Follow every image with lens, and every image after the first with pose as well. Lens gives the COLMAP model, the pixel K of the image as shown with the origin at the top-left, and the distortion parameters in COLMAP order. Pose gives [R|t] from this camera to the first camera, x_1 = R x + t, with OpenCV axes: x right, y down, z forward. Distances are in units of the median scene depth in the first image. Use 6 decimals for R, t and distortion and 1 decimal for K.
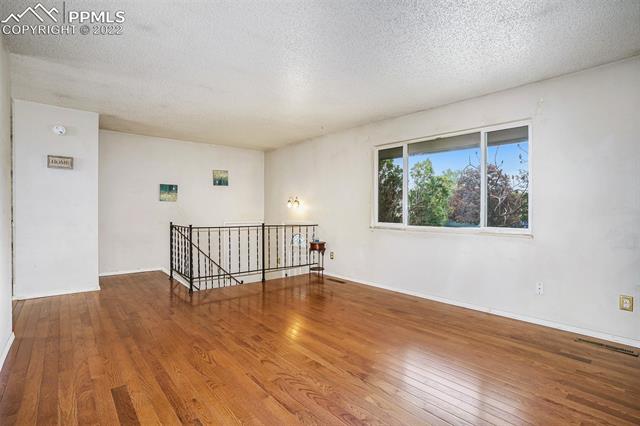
lens RADIAL K [[306.2, 0, 320.3], [0, 306.2, 211.8], [0, 0, 1]] dist [-0.037788, 0.003322]
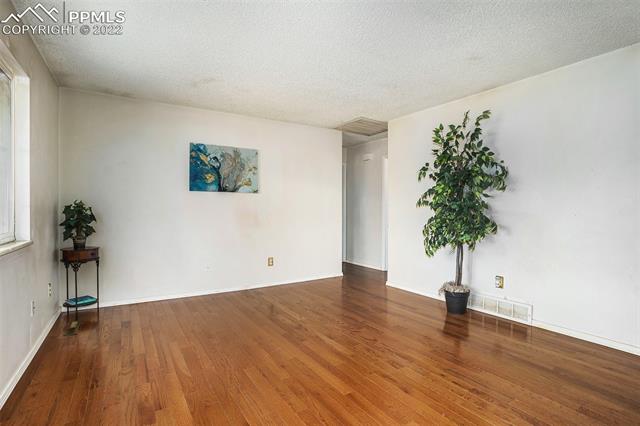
lens RADIAL K [[306.2, 0, 319.6], [0, 306.2, 212.1], [0, 0, 1]] dist [-0.037788, 0.003322]
pose [[-0.990677, -0.016745, 0.135202, -0.106894], [-0.014301, 0.999717, 0.019025, -0.016084], [-0.135482, 0.016914, -0.990635, 1.831051]]
